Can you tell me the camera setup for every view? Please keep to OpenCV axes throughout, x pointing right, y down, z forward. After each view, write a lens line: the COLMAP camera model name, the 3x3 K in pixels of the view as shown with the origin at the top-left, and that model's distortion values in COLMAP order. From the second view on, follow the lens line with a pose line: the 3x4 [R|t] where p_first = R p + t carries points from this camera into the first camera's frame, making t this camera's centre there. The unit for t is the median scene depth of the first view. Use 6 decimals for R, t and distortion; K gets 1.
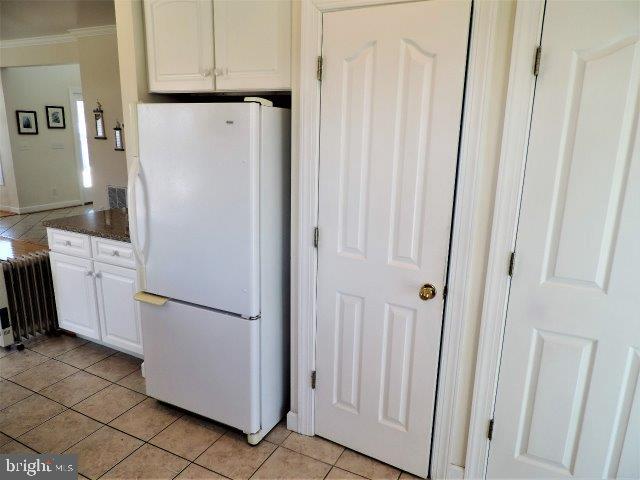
lens RADIAL K [[466.0, 0, 319.1], [0, 466.0, 240.7], [0, 0, 1]] dist [0.038655, 0.001003]
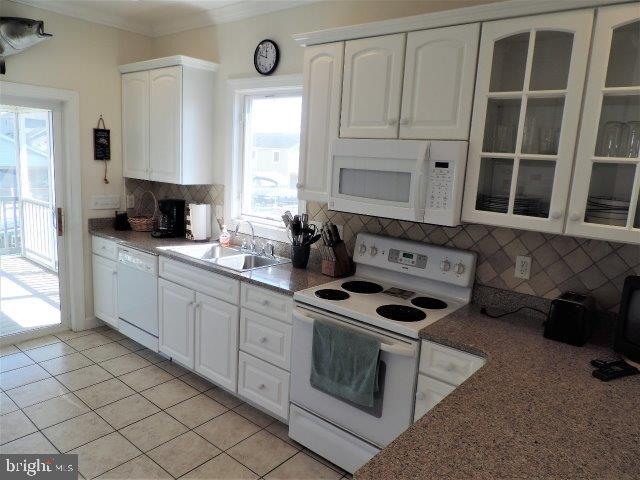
lens RADIAL K [[466.0, 0, 320.3], [0, 466.0, 238.6], [0, 0, 1]] dist [0.038655, 0.001003]
pose [[0.979216, 0.075088, -0.188407, -0.143421], [-0.094079, 0.991121, -0.093962, -0.022654], [0.179679, 0.109734, 0.977586, 0.070450]]
